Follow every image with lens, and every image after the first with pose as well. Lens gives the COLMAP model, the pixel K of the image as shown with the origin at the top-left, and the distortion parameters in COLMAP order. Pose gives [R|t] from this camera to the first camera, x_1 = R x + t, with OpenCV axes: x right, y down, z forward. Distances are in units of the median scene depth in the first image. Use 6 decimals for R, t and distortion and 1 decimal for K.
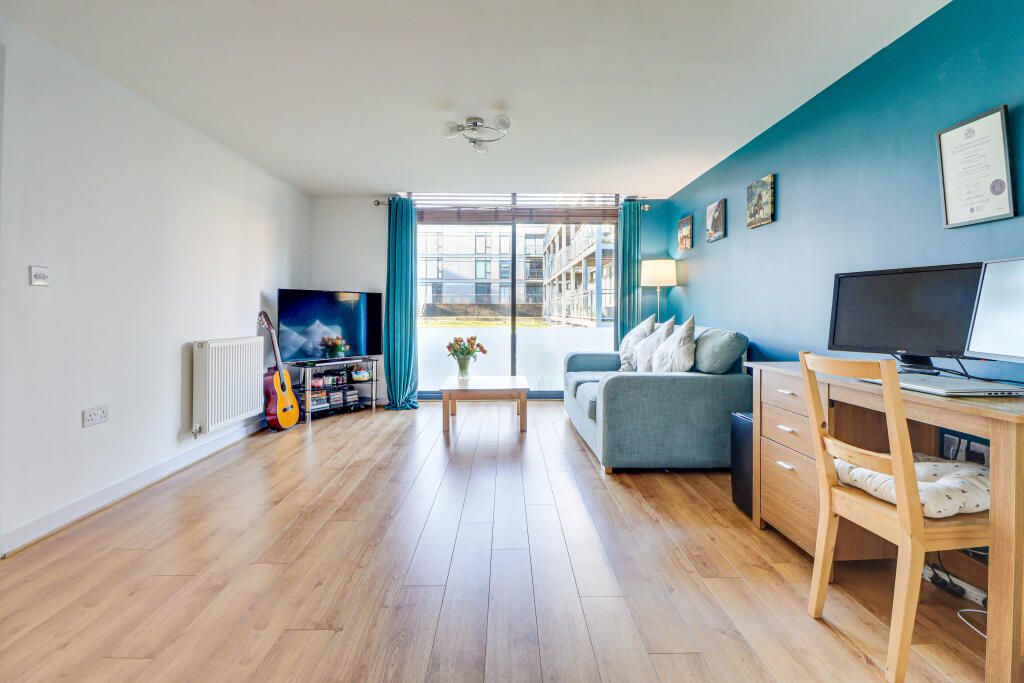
lens RADIAL K [[473.7, 0, 516.8], [0, 473.7, 312.0], [0, 0, 1]] dist [-0.002426, -0.000838]
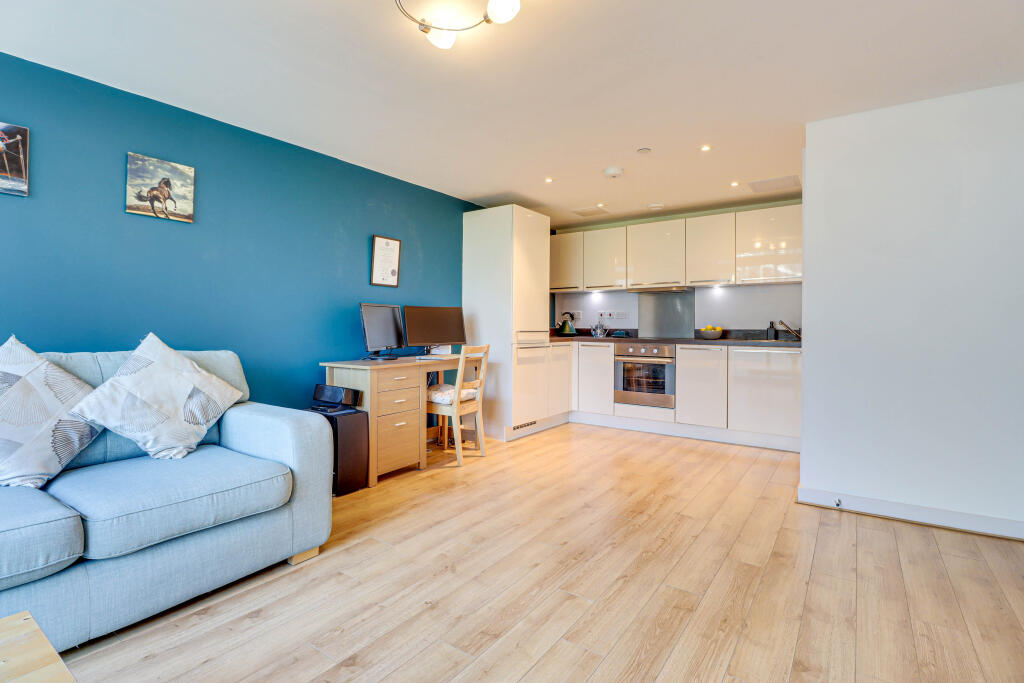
lens RADIAL K [[495.1, 0, 515.6], [0, 495.1, 331.6], [0, 0, 1]] dist [-0.013139, -0.001169]
pose [[-0.806399, -0.010313, 0.591282, -0.457394], [-0.003759, 0.999917, 0.012314, -0.005032], [-0.591360, 0.007707, -0.806371, 1.334133]]
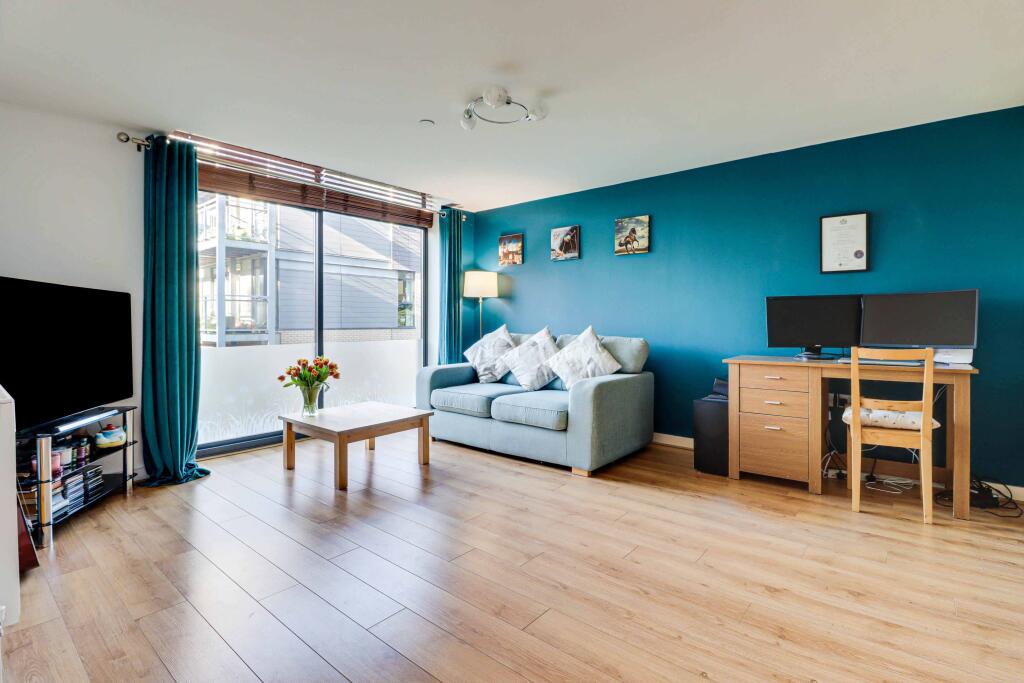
lens RADIAL K [[481.9, 0, 512.0], [0, 481.9, 325.5], [0, 0, 1]] dist [0.001176, -0.000498]
pose [[0.659815, -0.010428, 0.751356, -0.677032], [0.005171, 0.999943, 0.009337, -0.004499], [-0.751411, -0.002276, 0.659831, 0.397166]]
